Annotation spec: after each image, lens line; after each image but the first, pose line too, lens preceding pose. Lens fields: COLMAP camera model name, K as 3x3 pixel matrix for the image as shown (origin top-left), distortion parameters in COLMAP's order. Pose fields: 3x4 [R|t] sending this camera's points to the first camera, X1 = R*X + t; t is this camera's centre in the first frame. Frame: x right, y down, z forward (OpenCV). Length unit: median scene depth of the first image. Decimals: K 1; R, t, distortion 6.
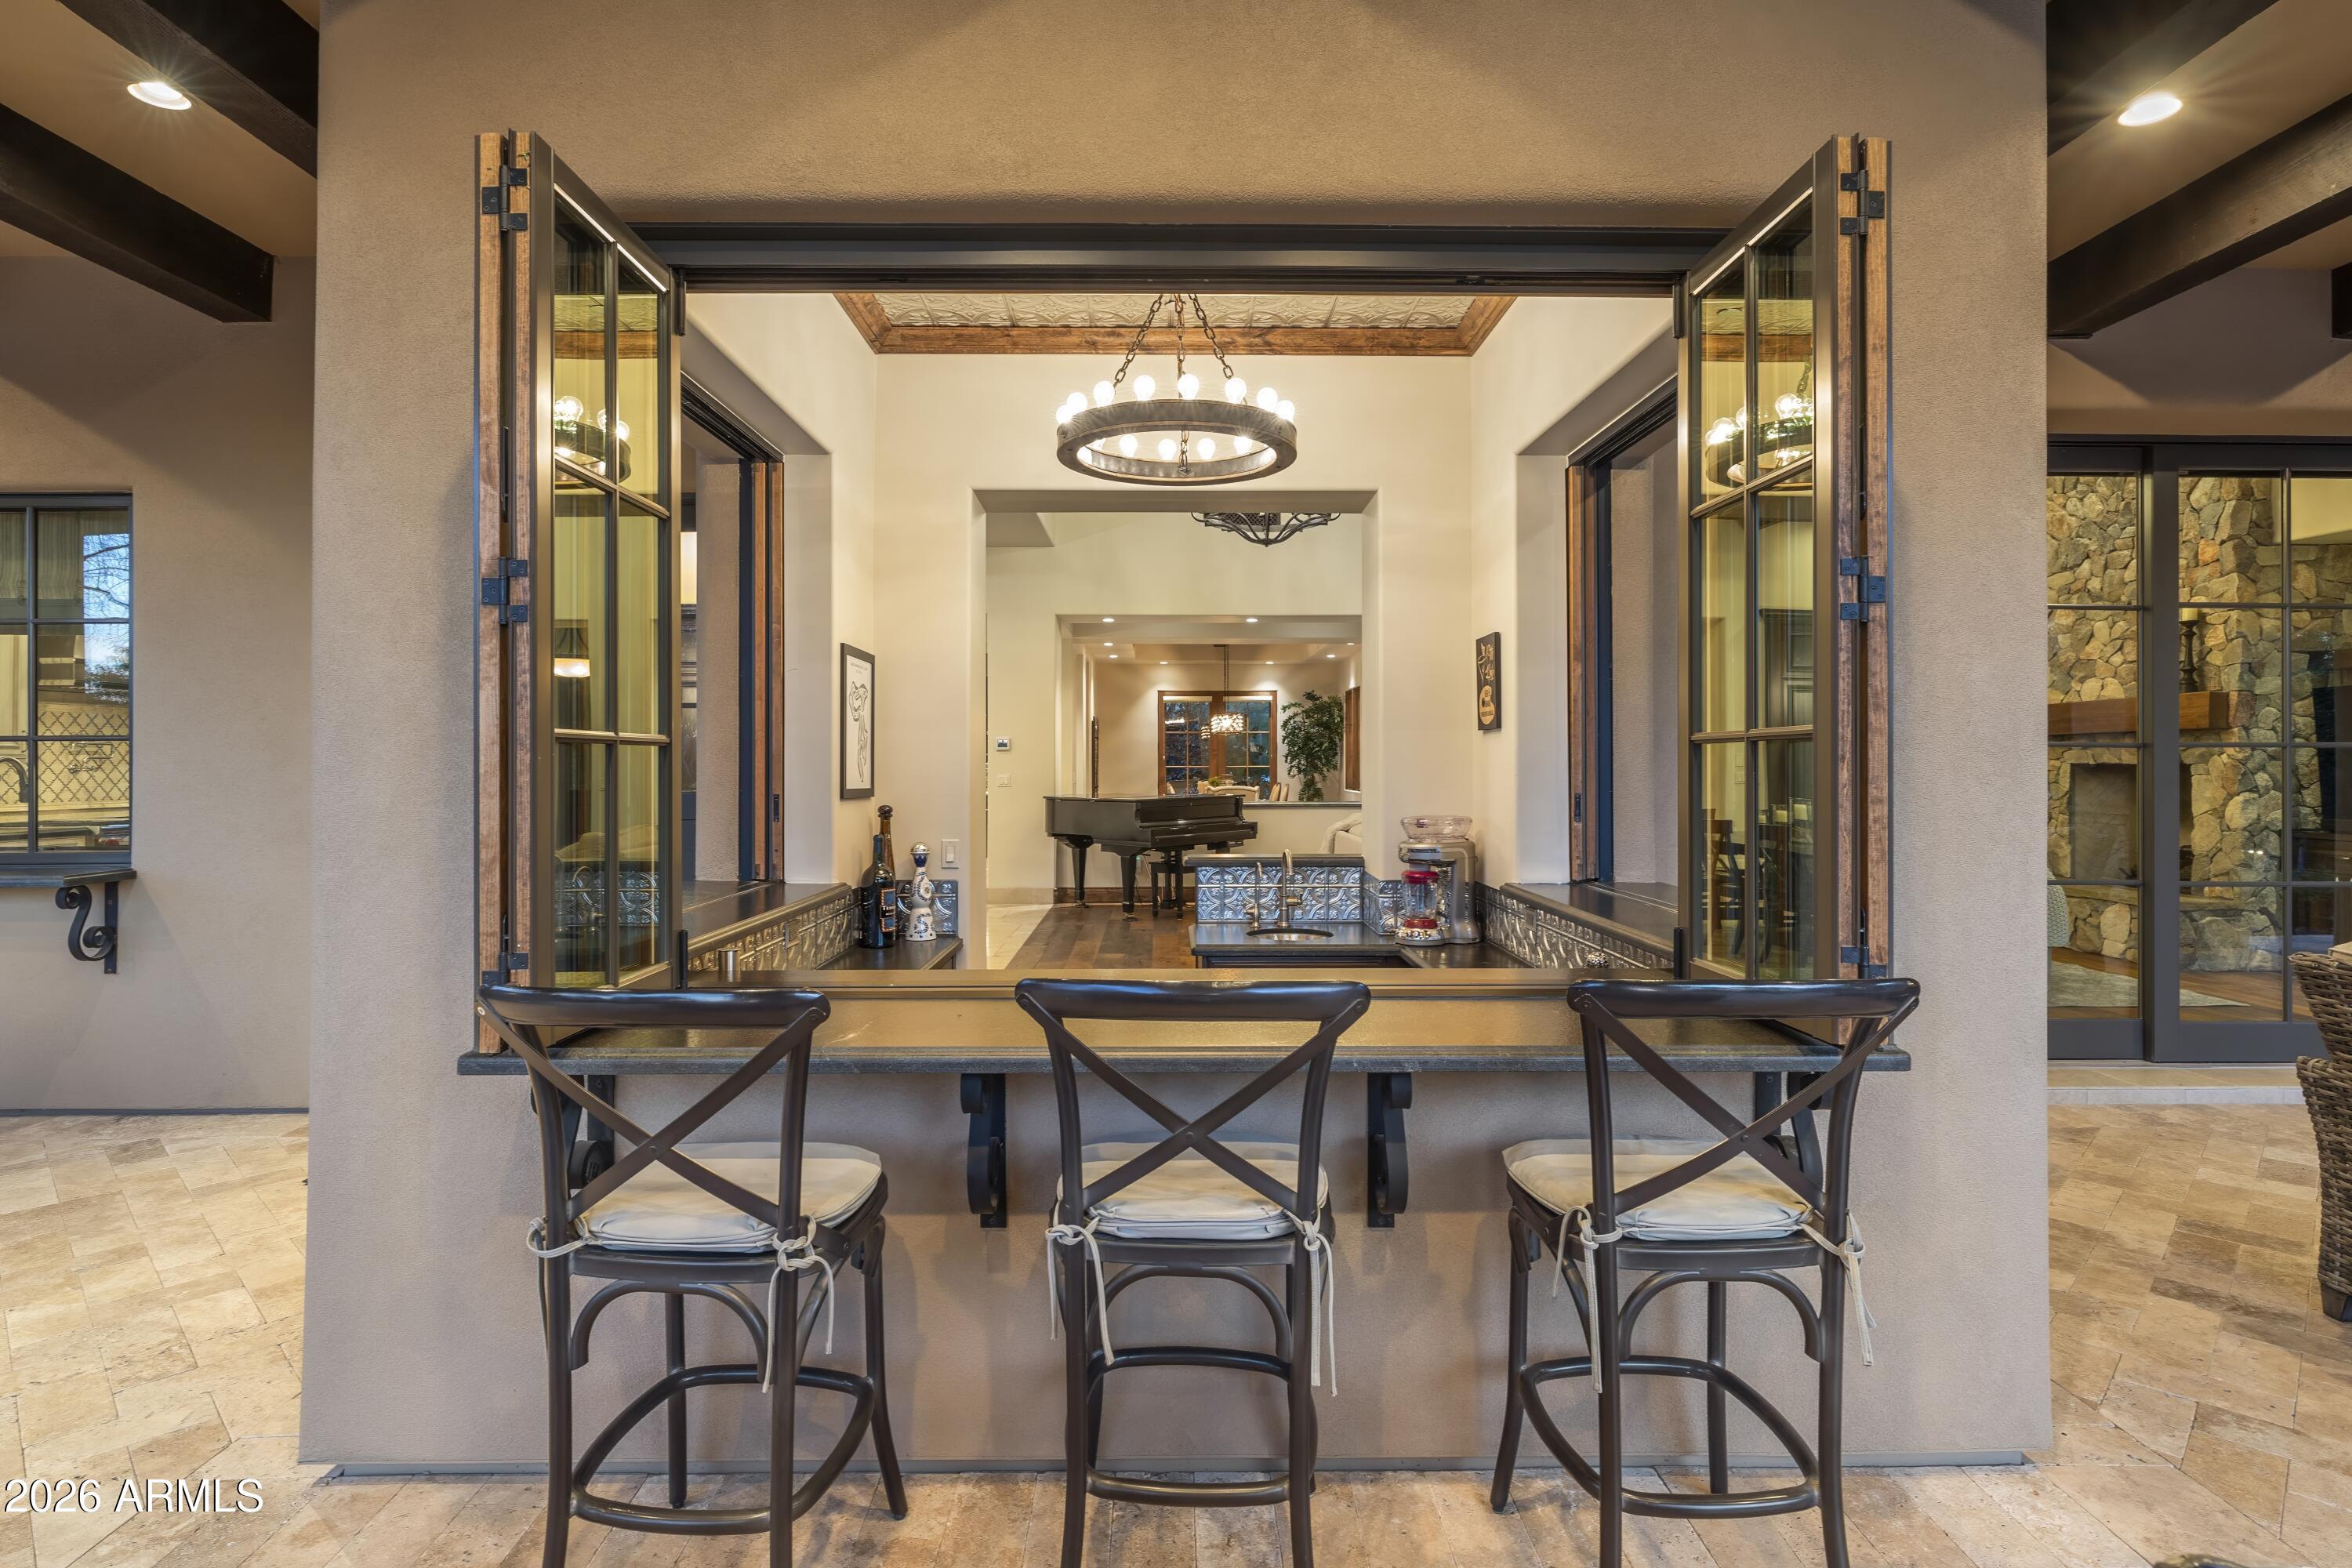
lens RADIAL K [[1217.0, 0, 1178.0], [0, 1217.0, 770.0], [0, 0, 1]] dist [-0.001648, -0.000176]
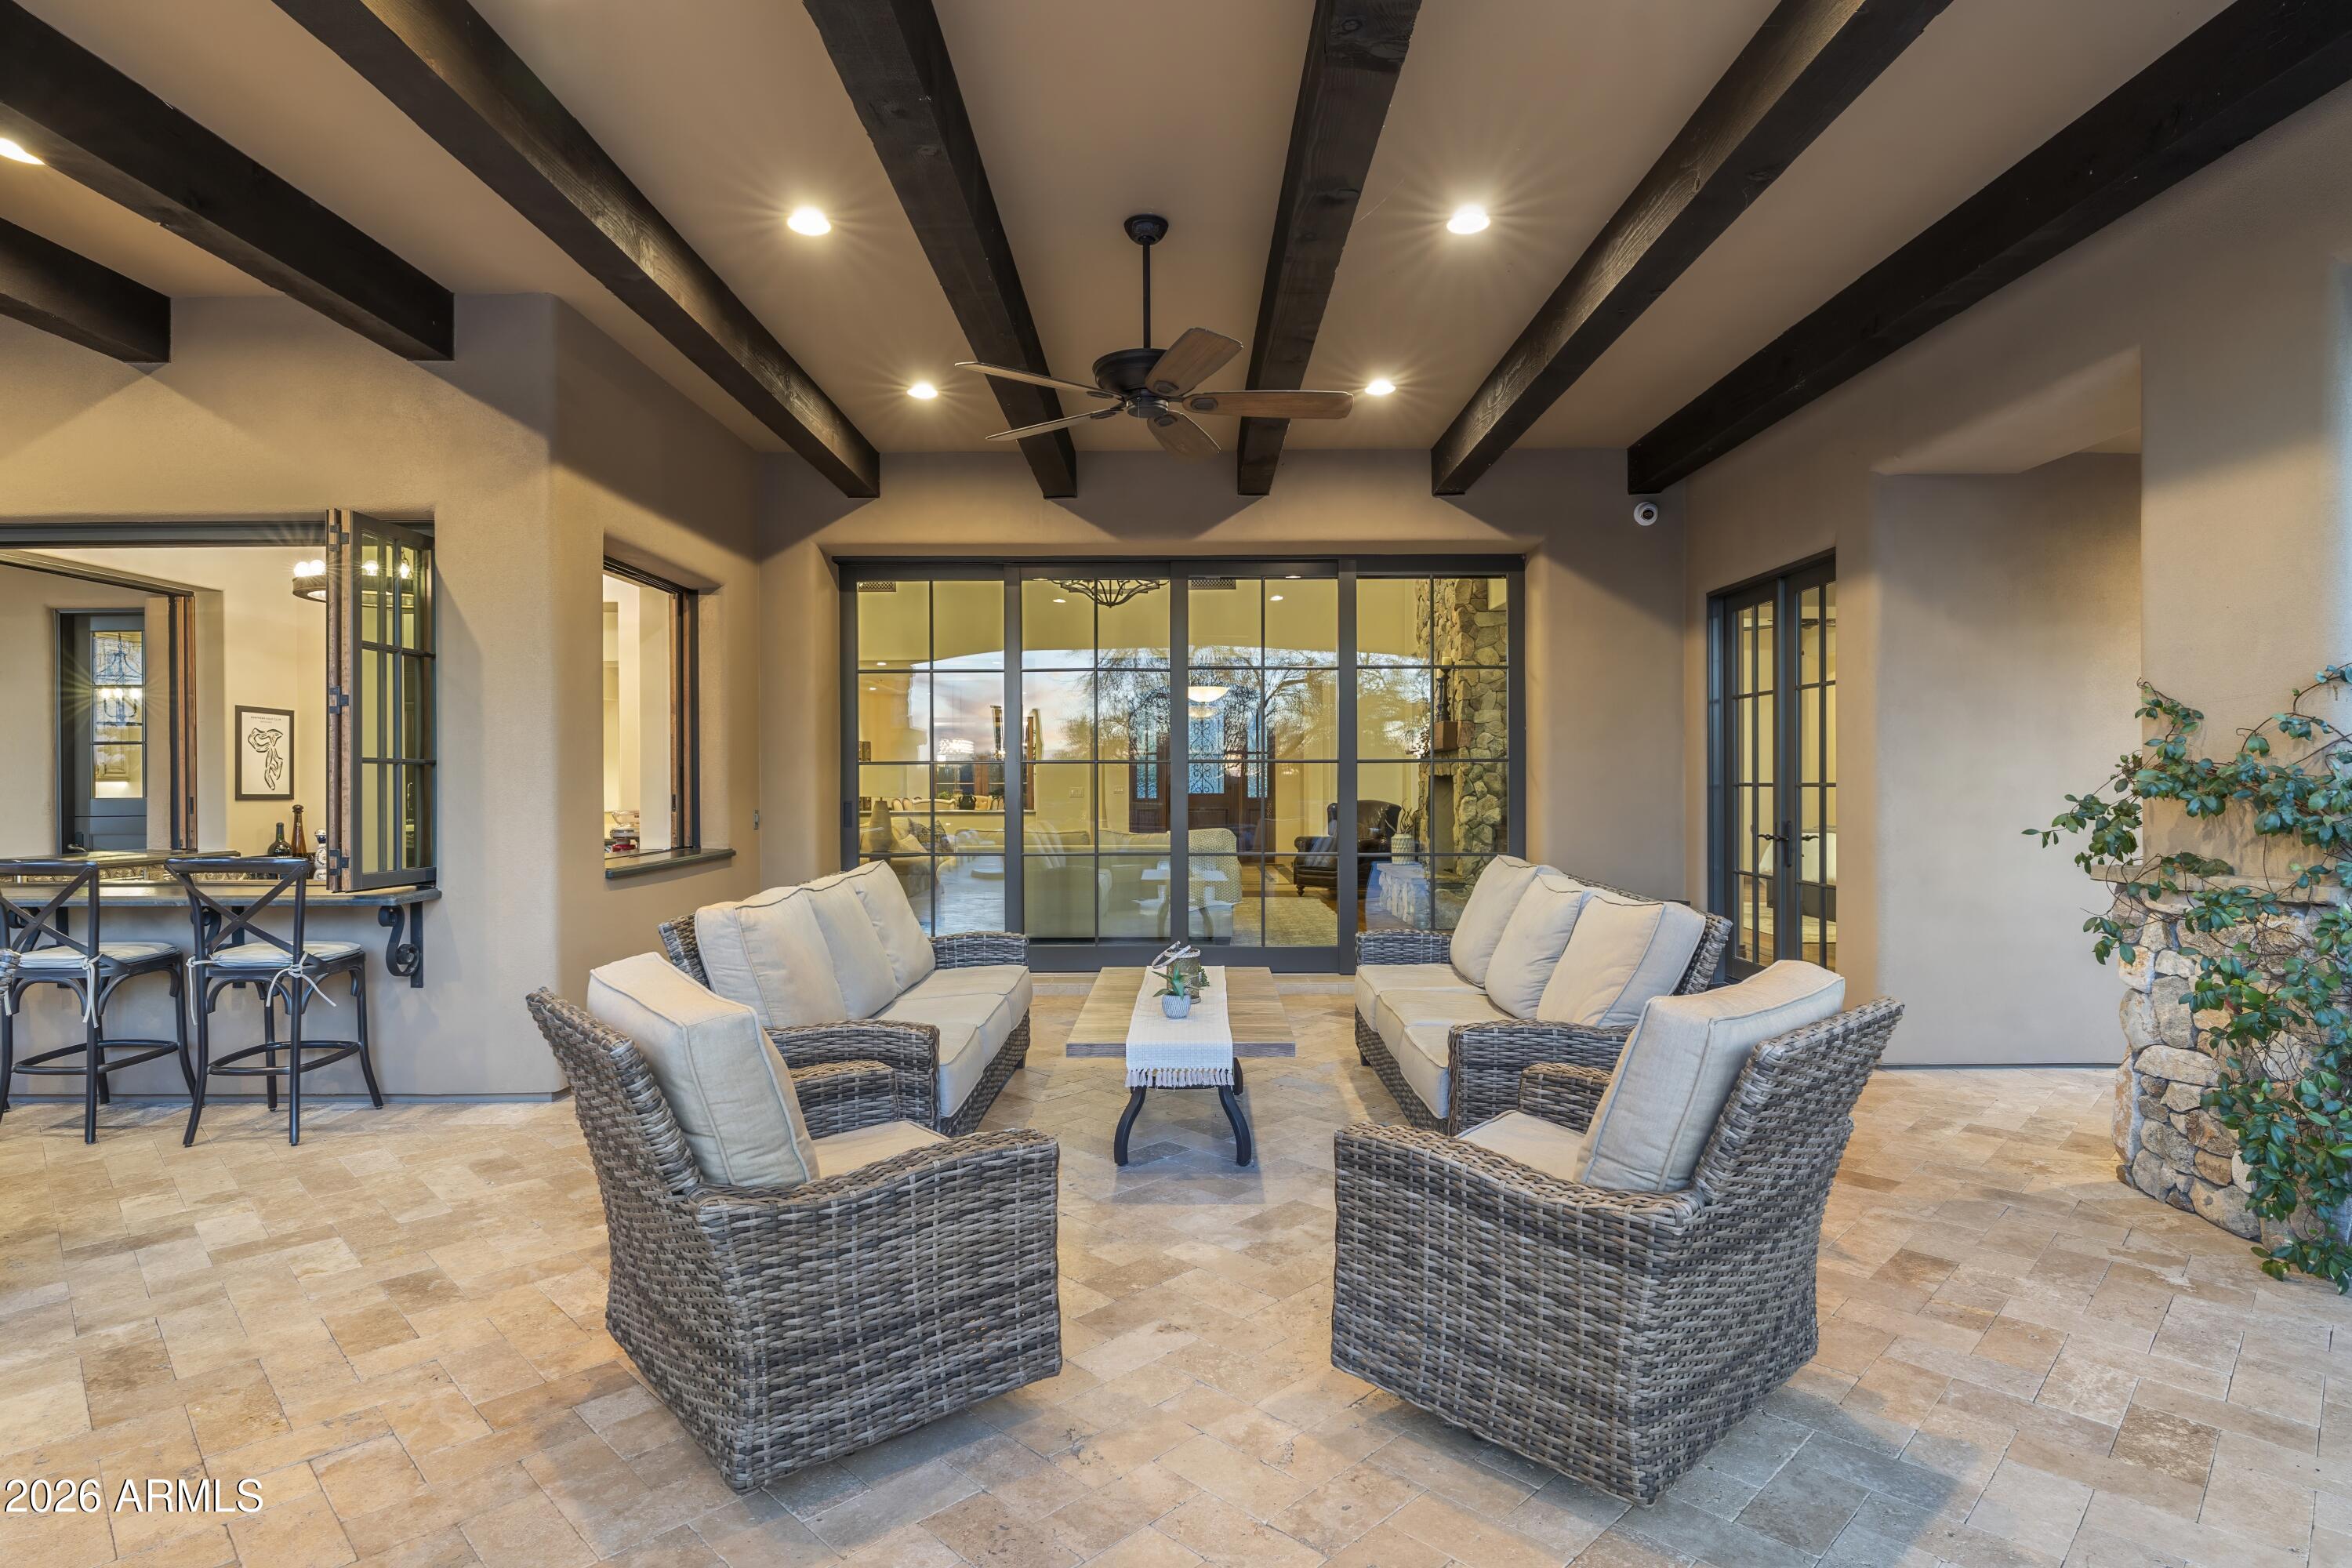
lens RADIAL K [[1217.0, 0, 1169.6], [0, 1217.0, 789.5], [0, 0, 1]] dist [-0.001648, -0.000176]
pose [[0.999756, -0.006103, -0.021250, 0.926410], [0.006080, 0.999981, -0.001156, 0.017065], [0.021256, 0.001026, 0.999774, -0.558634]]
